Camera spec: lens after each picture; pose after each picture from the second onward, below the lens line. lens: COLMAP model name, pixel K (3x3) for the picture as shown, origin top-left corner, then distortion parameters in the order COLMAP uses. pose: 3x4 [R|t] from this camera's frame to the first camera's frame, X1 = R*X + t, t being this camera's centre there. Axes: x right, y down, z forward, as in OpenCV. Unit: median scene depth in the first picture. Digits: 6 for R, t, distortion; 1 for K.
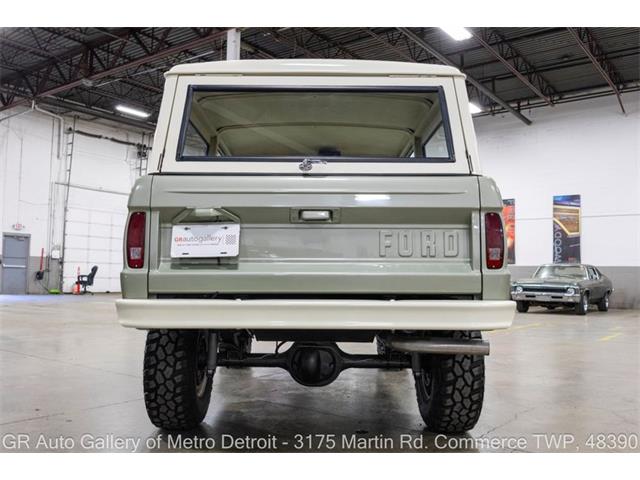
lens RADIAL K [[579.9, 0, 322.8], [0, 579.9, 242.7], [0, 0, 1]] dist [0.005891, -0.006161]
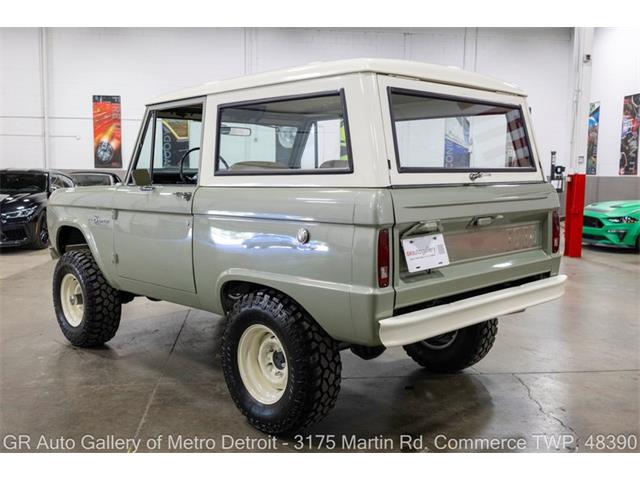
lens RADIAL K [[638.5, 0, 320.0], [0, 638.5, 240.0], [0, 0, 1]] dist [0.012717, 0.004555]
pose [[0.719058, -0.079294, 0.690411, -0.213057], [-0.044745, 0.986125, 0.159859, -0.037790], [-0.693508, -0.145840, 0.705534, 0.061469]]
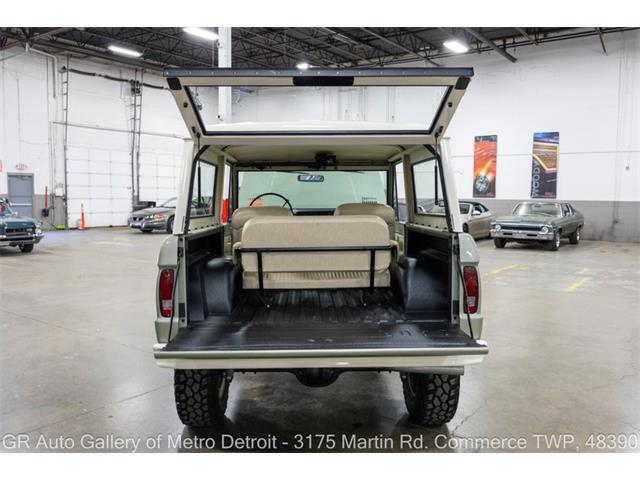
lens RADIAL K [[557.4, 0, 322.2], [0, 557.4, 239.3], [0, 0, 1]] dist [-0.003277, -0.011606]
pose [[0.999802, -0.010227, 0.017050, -0.004844], [0.007664, 0.989528, 0.144140, -0.051040], [-0.018345, -0.143981, 0.989410, -0.019850]]
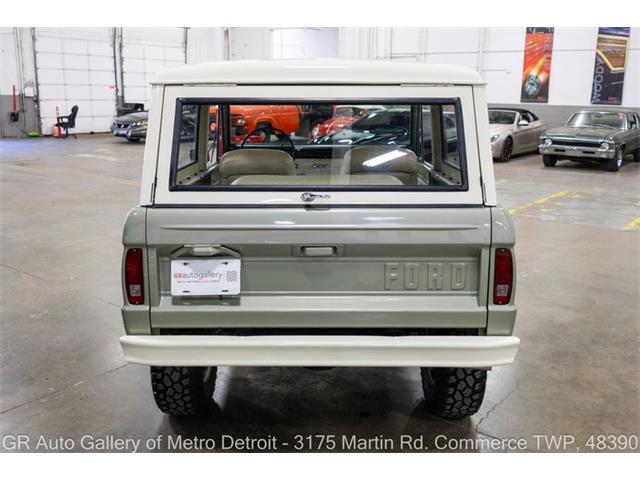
lens RADIAL K [[644.6, 0, 327.1], [0, 644.6, 229.1], [0, 0, 1]] dist [0.007573, -0.006270]
pose [[0.999978, -0.000370, -0.006586, 0.001603], [0.002184, 0.960657, 0.277728, -0.071852], [0.006224, -0.277736, 0.960637, -0.003038]]
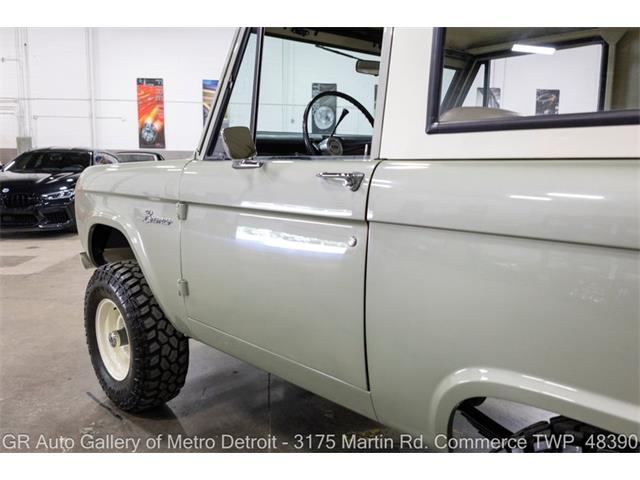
lens RADIAL K [[546.1, 0, 320.0], [0, 546.1, 240.0], [0, 0, 1]] dist [-0.005528, -0.011367]
pose [[0.732396, -0.110245, 0.671894, -0.148849], [-0.045075, 0.976789, 0.209407, -0.022682], [-0.679385, -0.183655, 0.710427, 0.205114]]
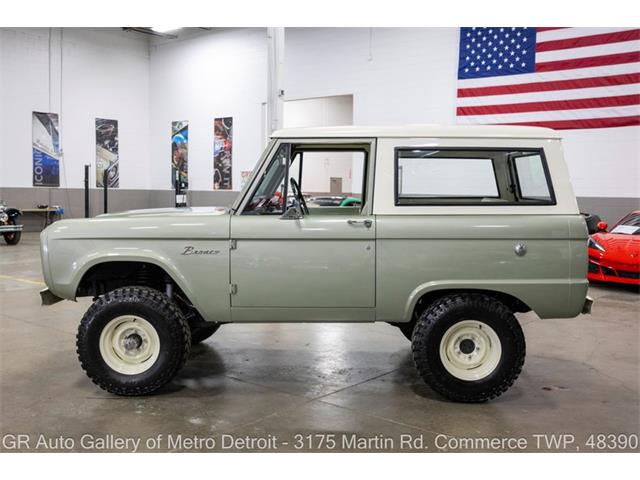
lens RADIAL K [[684.6, 0, 320.0], [0, 684.6, 240.0], [0, 0, 1]] dist [0.010923, 0.007666]
pose [[0.029747, -0.087462, 0.995724, -0.378280], [-0.079327, 0.992816, 0.089577, -0.031190], [-0.996405, -0.081652, 0.022596, 0.282899]]
